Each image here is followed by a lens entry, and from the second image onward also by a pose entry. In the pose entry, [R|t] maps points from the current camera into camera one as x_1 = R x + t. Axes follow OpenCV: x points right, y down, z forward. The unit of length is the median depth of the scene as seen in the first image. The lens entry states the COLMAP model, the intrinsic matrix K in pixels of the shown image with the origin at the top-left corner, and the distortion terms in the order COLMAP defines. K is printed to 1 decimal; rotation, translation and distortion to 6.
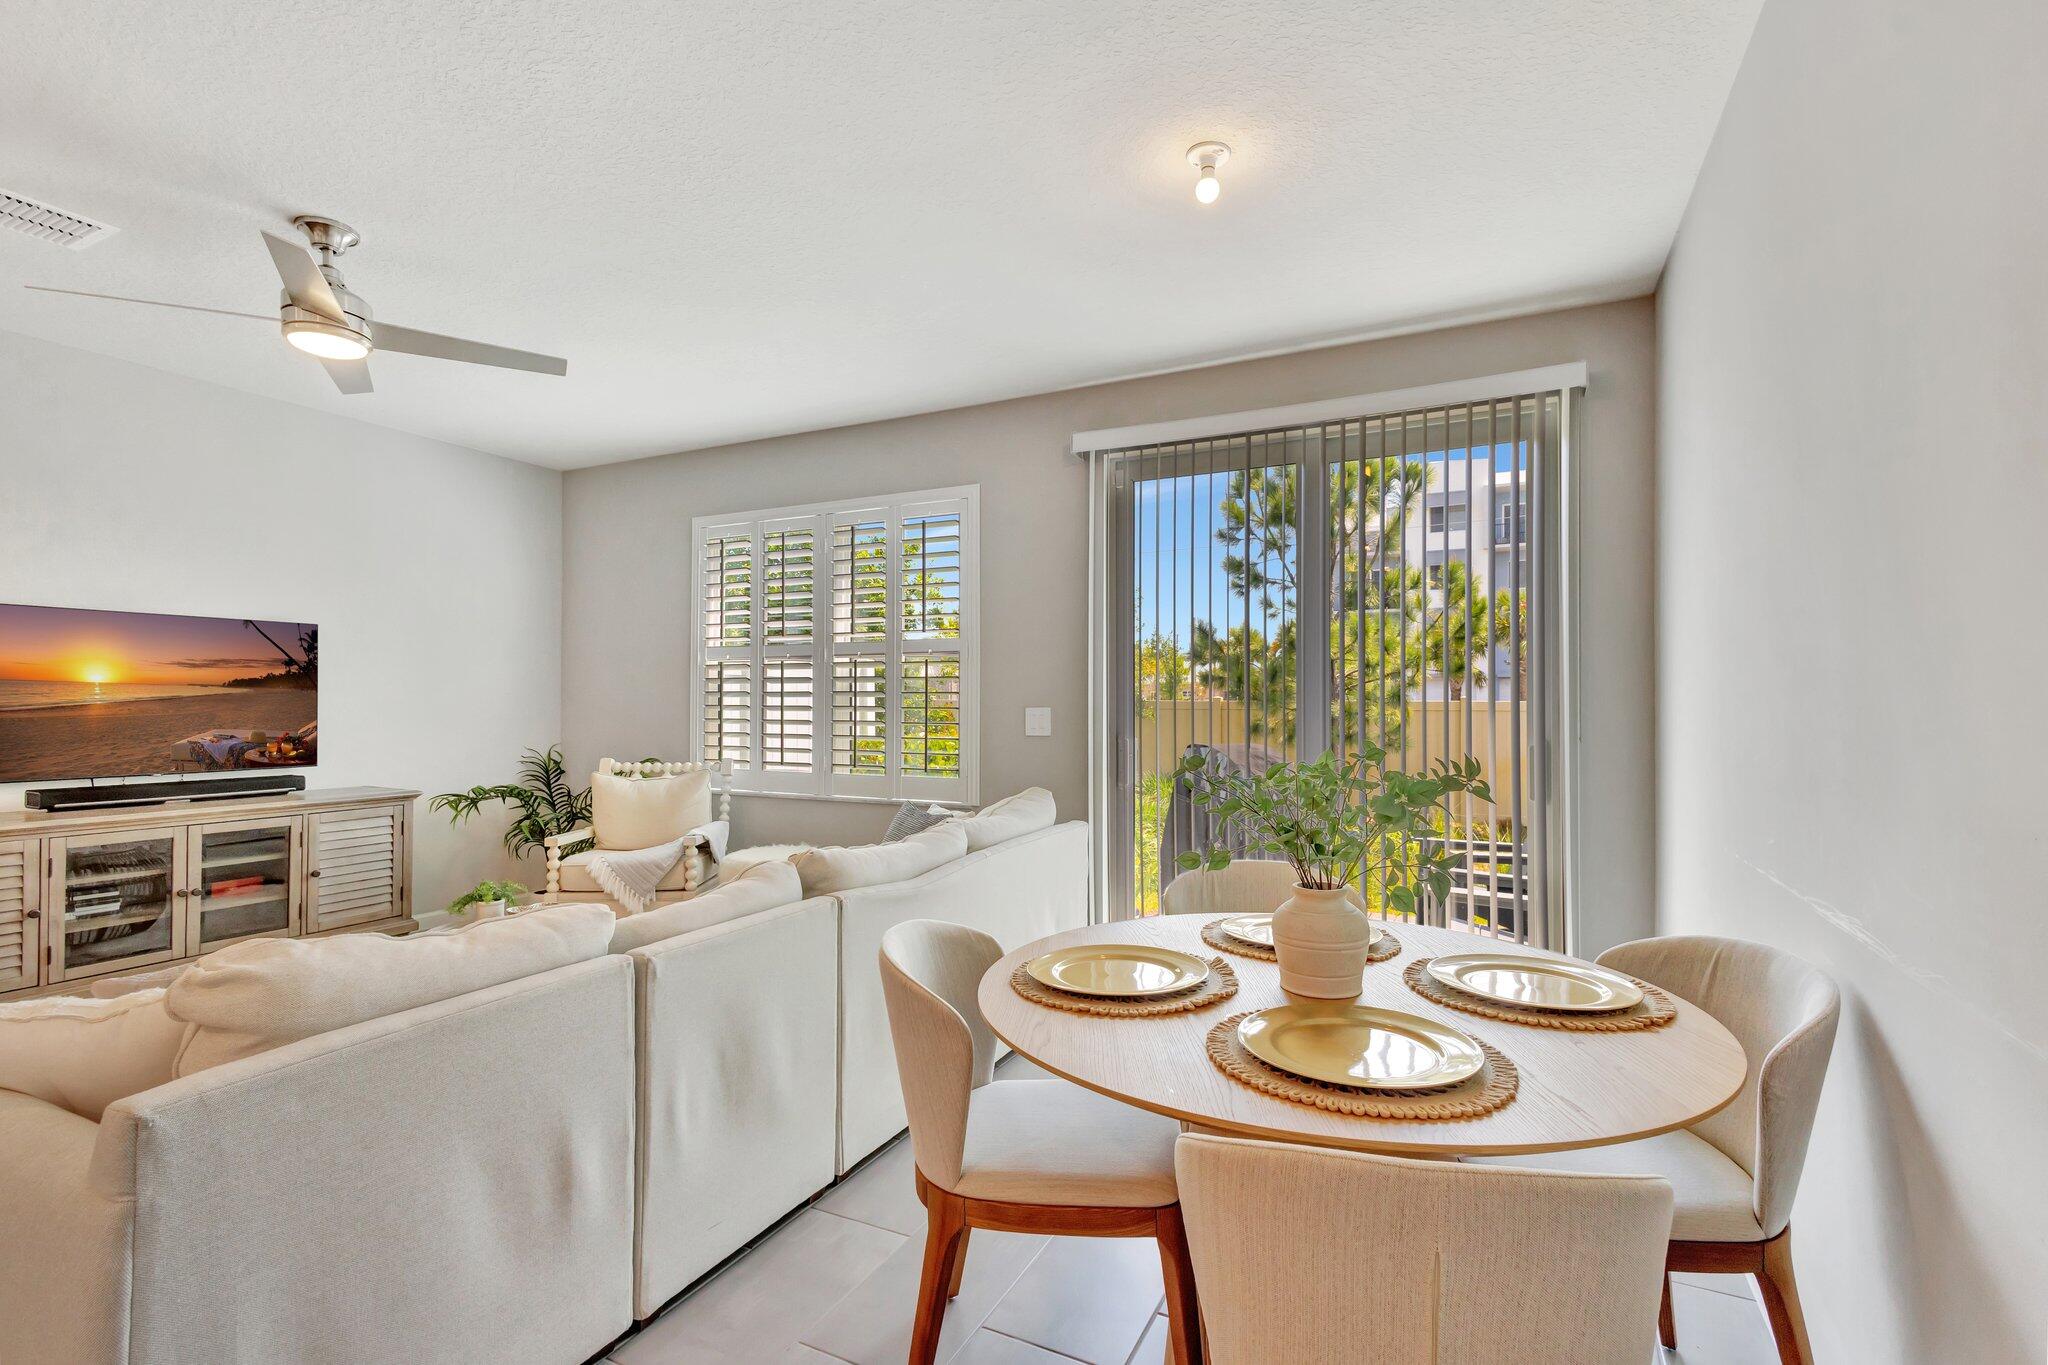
lens RADIAL K [[946.3, 0, 1039.0], [0, 946.3, 700.1], [0, 0, 1]] dist [0.006813, -0.001254]
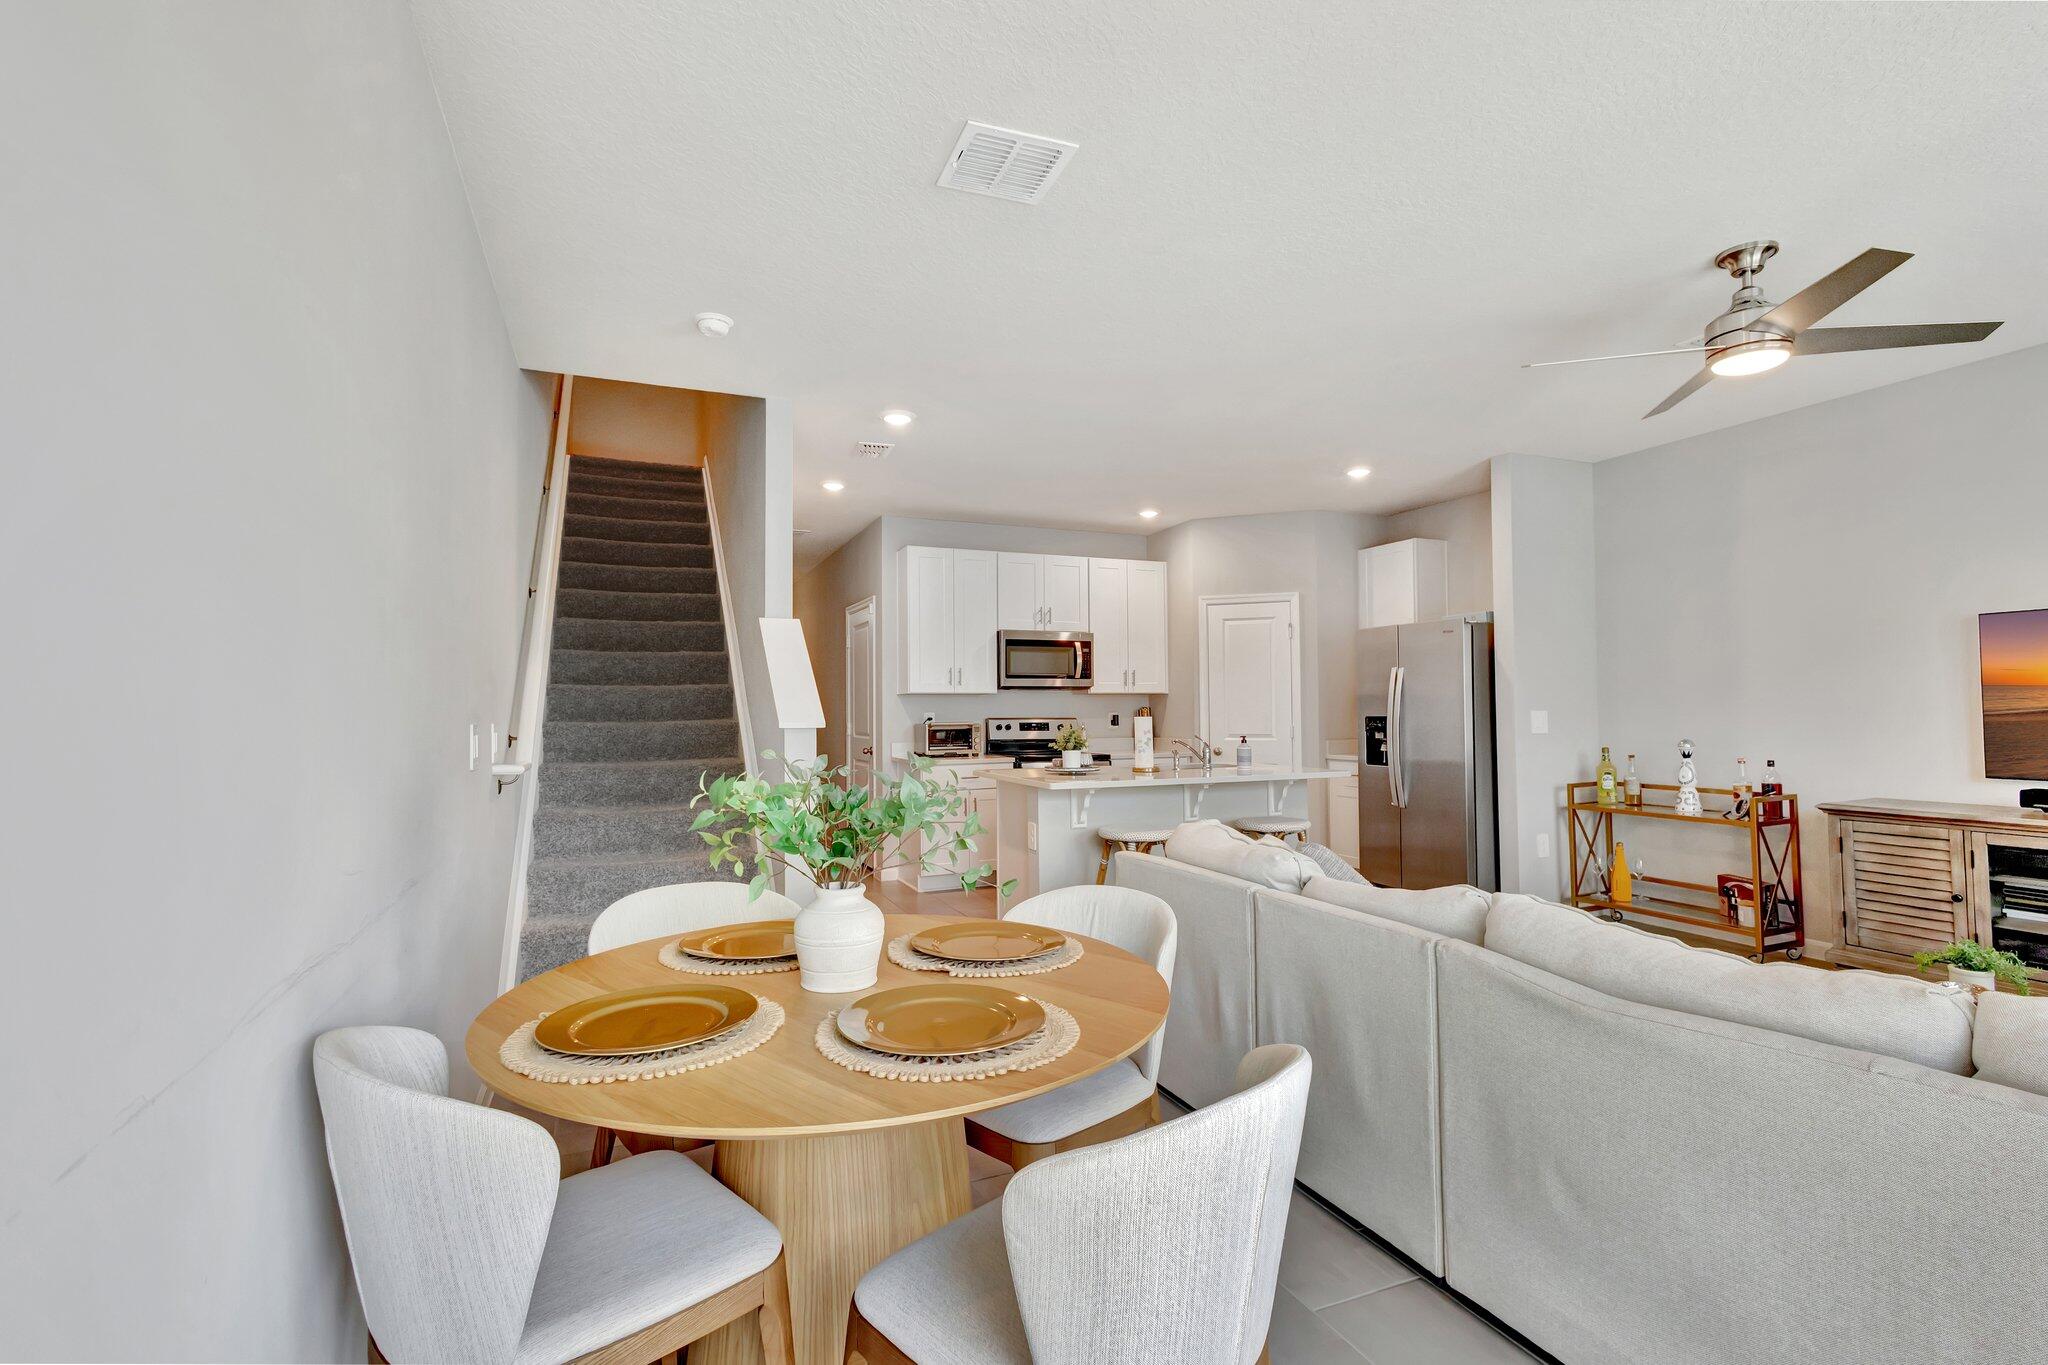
lens RADIAL K [[946.7, 0, 1015.3], [0, 946.7, 683.5], [0, 0, 1]] dist [0.002215, 0.000358]
pose [[-0.669599, -0.013873, -0.742593, 0.361843], [0.012282, 0.999482, -0.029748, -0.000475], [0.742621, -0.029040, -0.669082, 0.732390]]
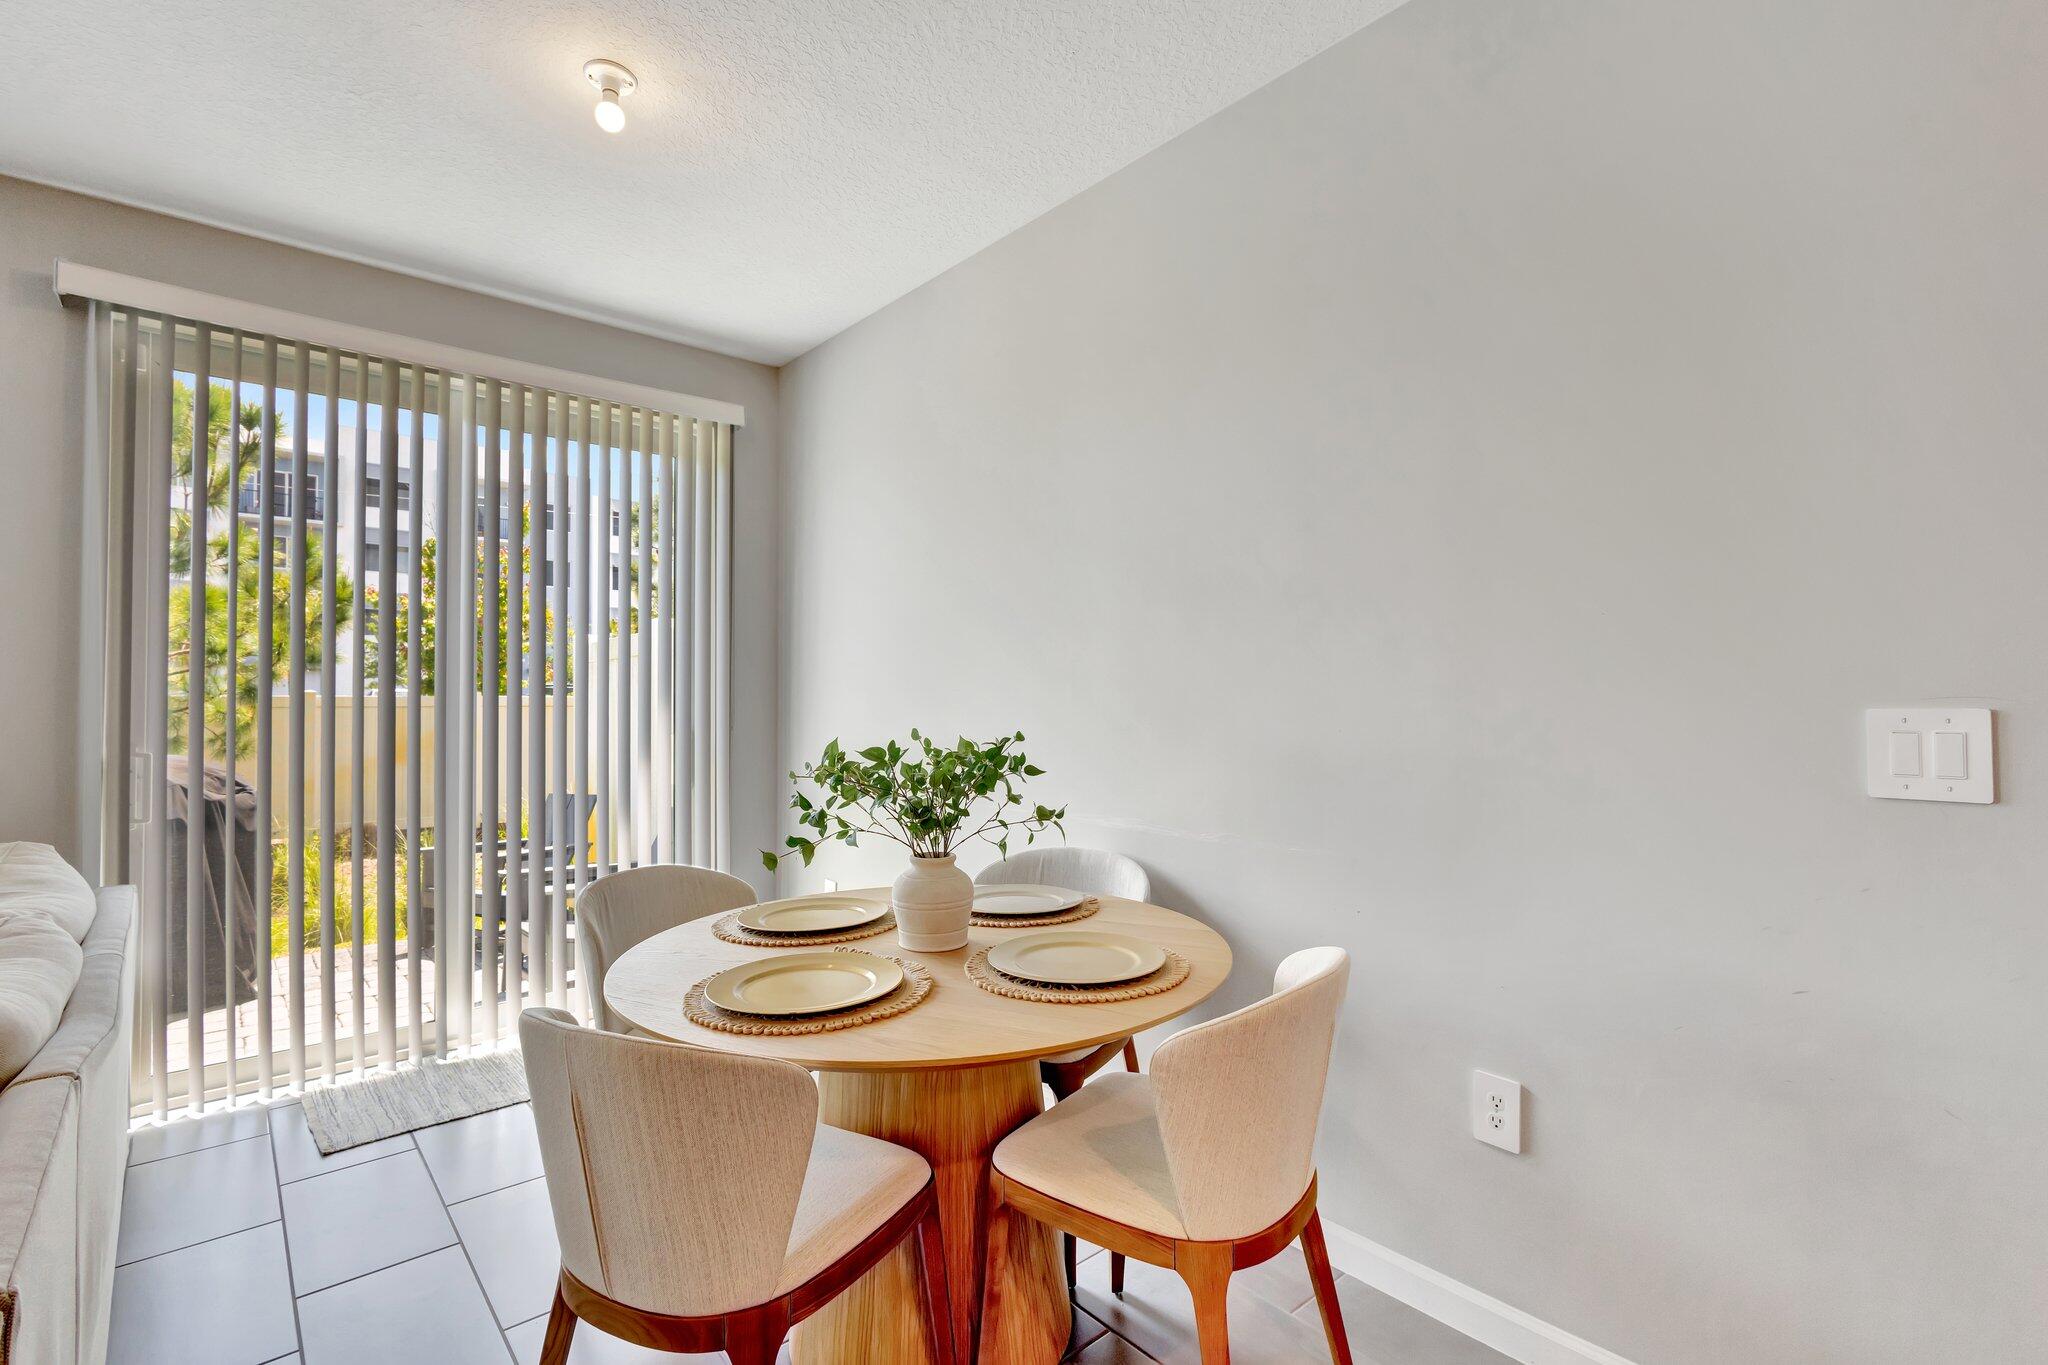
lens RADIAL K [[933.8, 0, 1032.5], [0, 933.8, 678.3], [0, 0, 1]] dist [0.019024, 0.000061]
pose [[0.385316, 0.015772, 0.922650, -0.281087], [0.000853, 0.999847, -0.017448, 0.000731], [-0.922784, 0.007510, 0.385244, 0.178072]]
